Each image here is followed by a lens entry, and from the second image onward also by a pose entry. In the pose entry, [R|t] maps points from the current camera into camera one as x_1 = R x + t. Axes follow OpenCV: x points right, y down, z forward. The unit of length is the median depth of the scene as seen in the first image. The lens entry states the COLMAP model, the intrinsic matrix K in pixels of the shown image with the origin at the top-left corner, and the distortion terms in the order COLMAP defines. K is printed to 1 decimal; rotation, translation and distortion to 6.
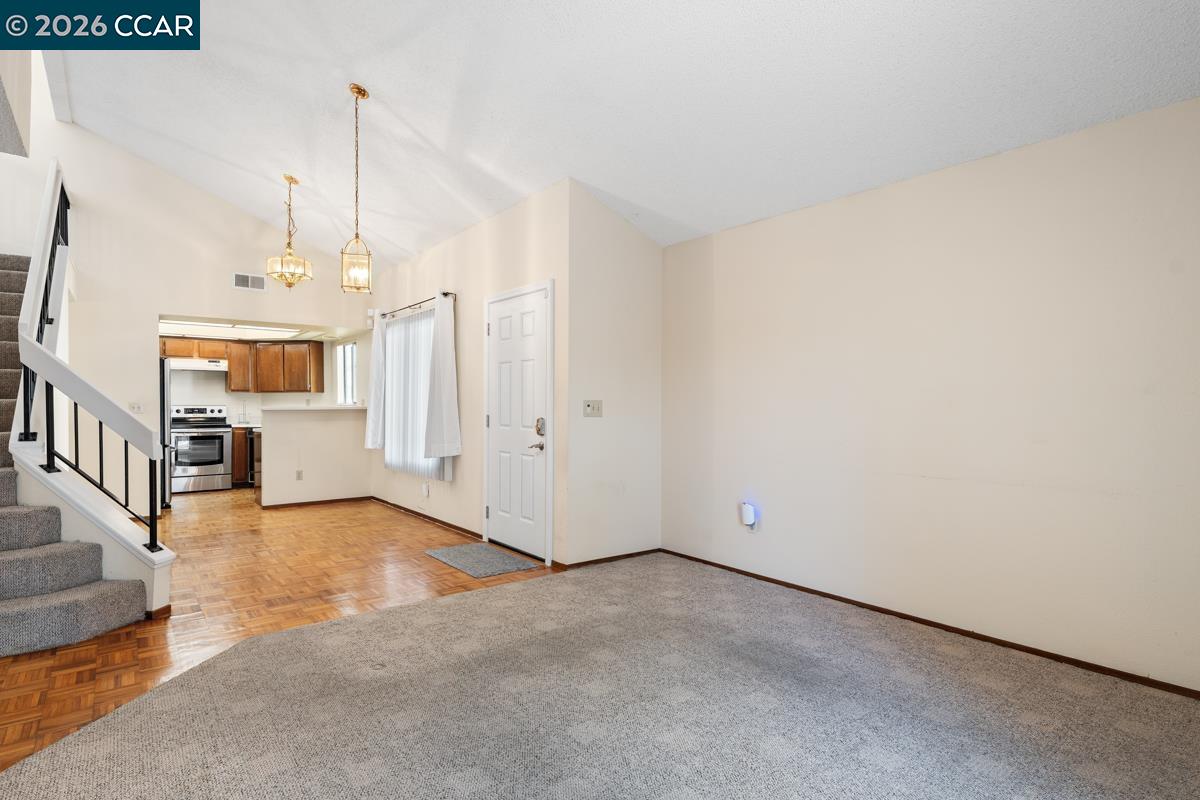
lens RADIAL K [[612.4, 0, 599.9], [0, 612.4, 406.9], [0, 0, 1]] dist [-0.001813, 0.001185]
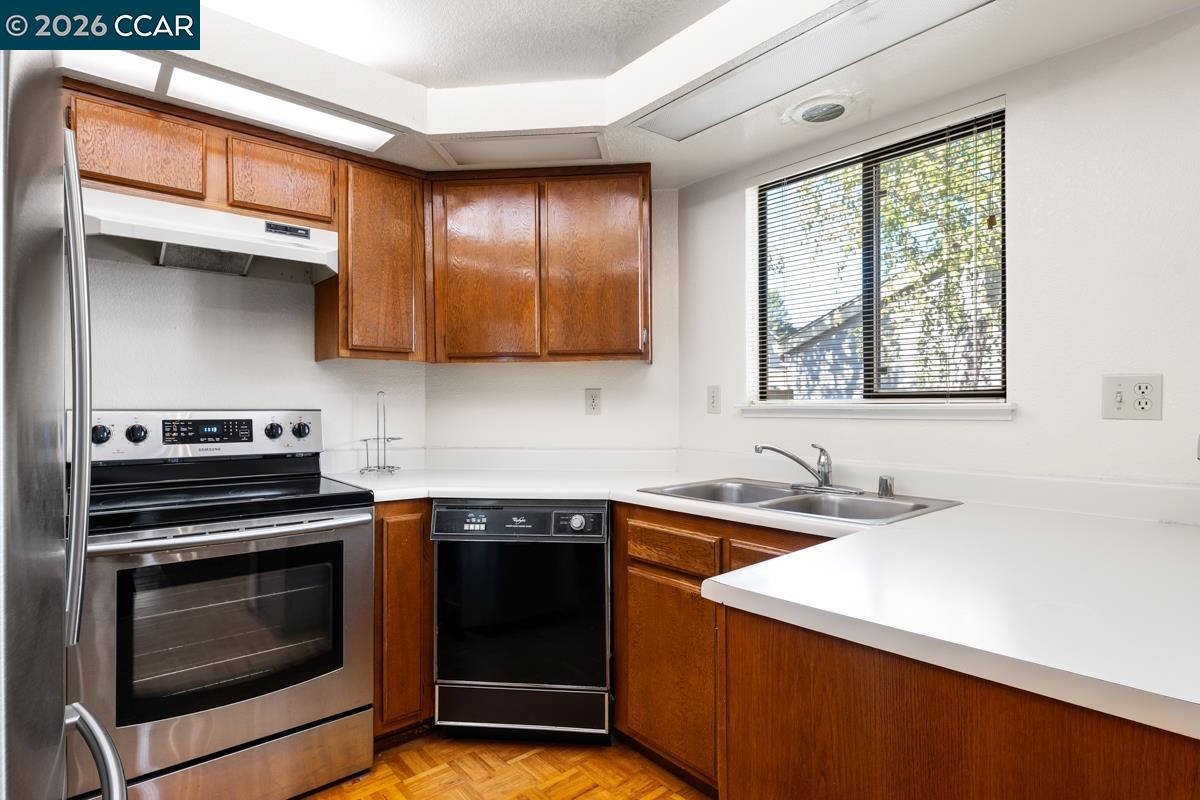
lens RADIAL K [[612.4, 0, 610.1], [0, 612.4, 406.3], [0, 0, 1]] dist [-0.001813, 0.001185]
pose [[0.999009, -0.003804, 0.044354, -0.948448], [0.003971, 0.999985, -0.003677, -0.004132], [-0.044339, 0.003849, 0.999009, 1.386961]]
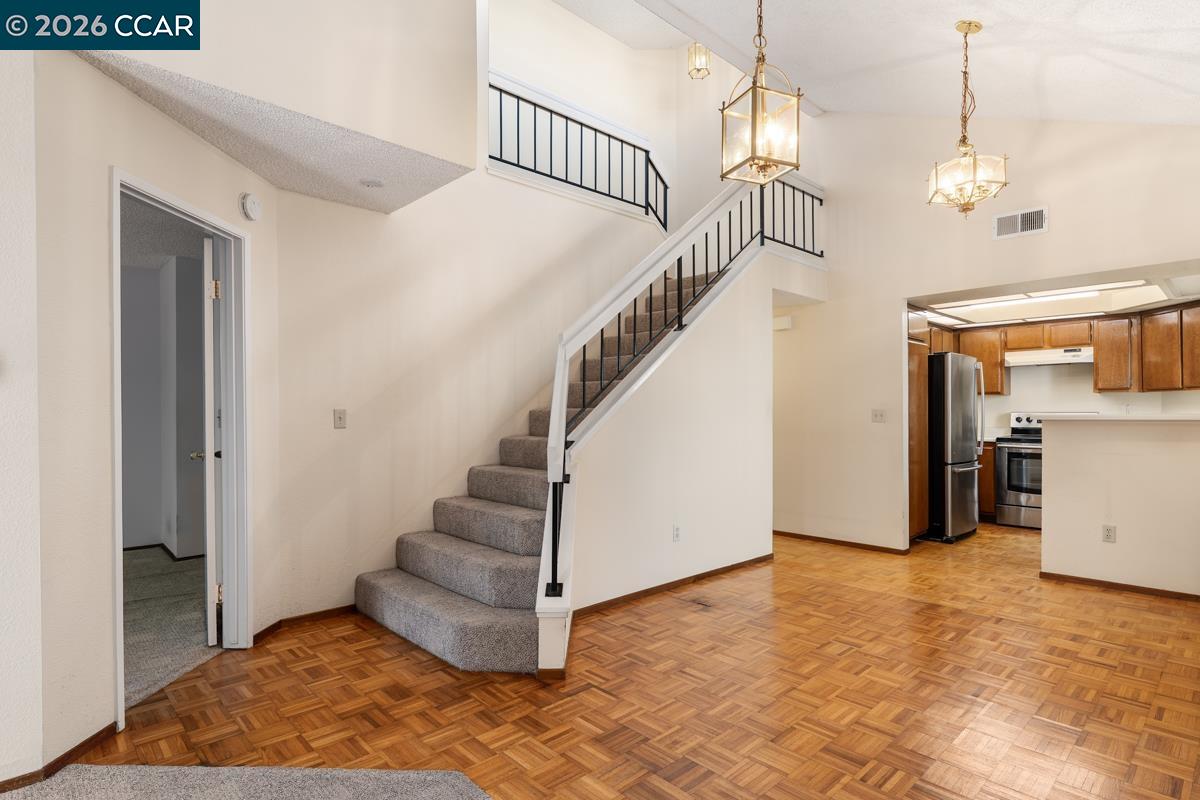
lens RADIAL K [[612.4, 0, 601.5], [0, 612.4, 415.4], [0, 0, 1]] dist [-0.001813, 0.001185]
pose [[0.086573, 0.003956, -0.996238, 0.059437], [0.001209, 0.999991, 0.004076, -0.003936], [0.996245, -0.001557, 0.086567, 0.725866]]
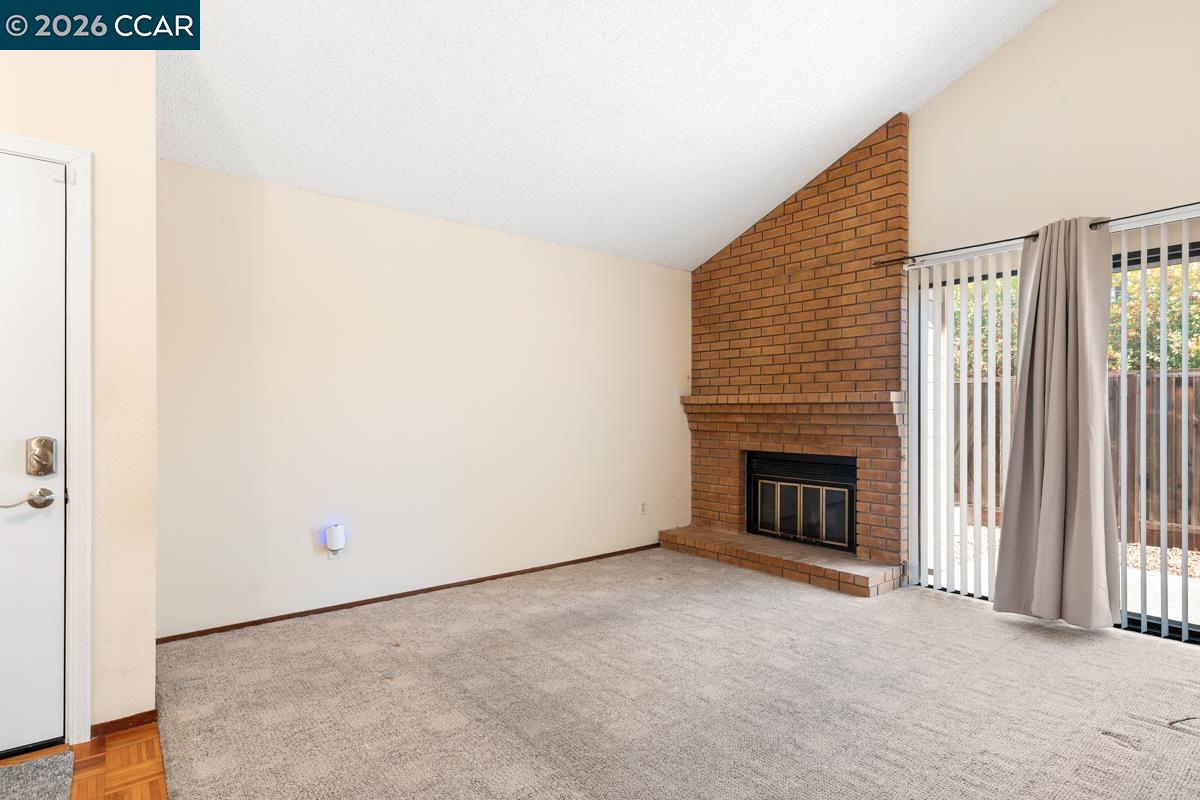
lens RADIAL K [[612.4, 0, 602.6], [0, 612.4, 413.2], [0, 0, 1]] dist [-0.001813, 0.001185]
pose [[-0.012715, -0.008213, 0.999885, -0.544326], [0.003456, 0.999960, 0.008258, -0.003410], [-0.999913, 0.003561, -0.012686, 0.566938]]
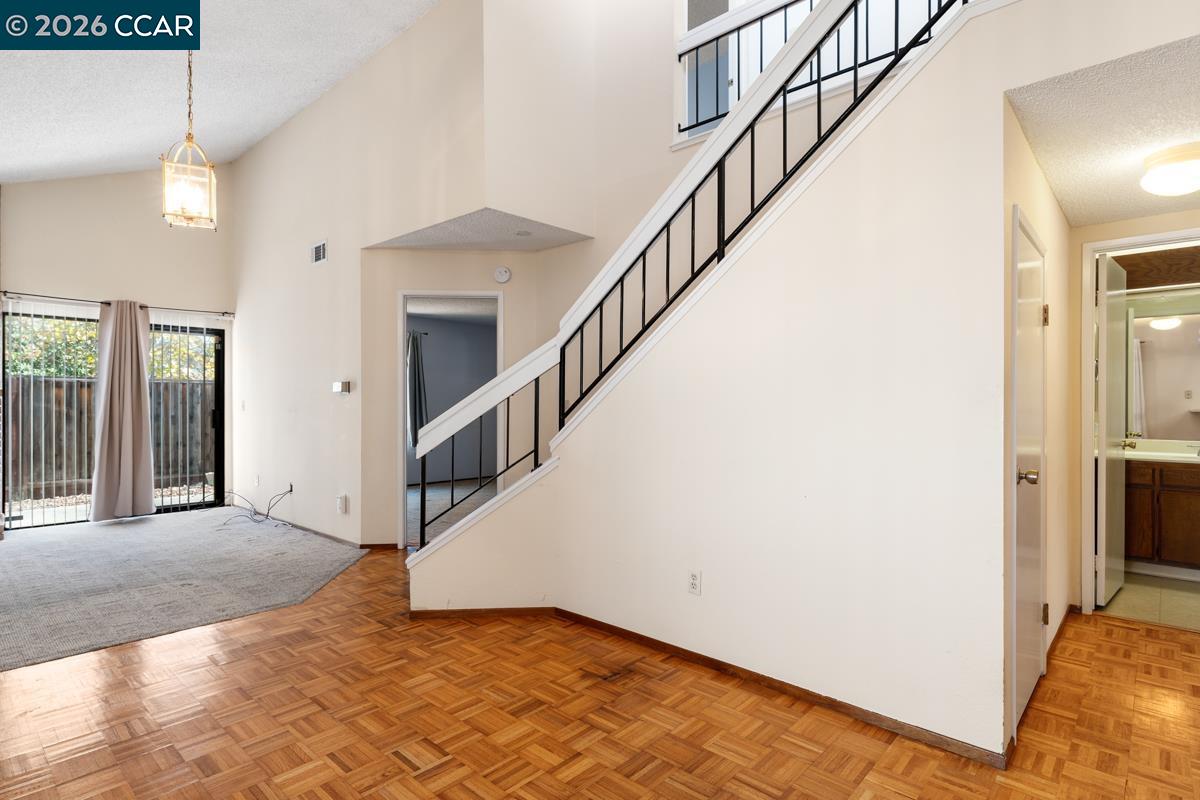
lens RADIAL K [[612.4, 0, 603.4], [0, 612.4, 410.0], [0, 0, 1]] dist [-0.001813, 0.001185]
pose [[-0.985529, -0.004423, -0.169449, -0.620868], [-0.006010, 0.999943, 0.008853, -0.002638], [0.169400, 0.009743, -0.985499, 1.479316]]
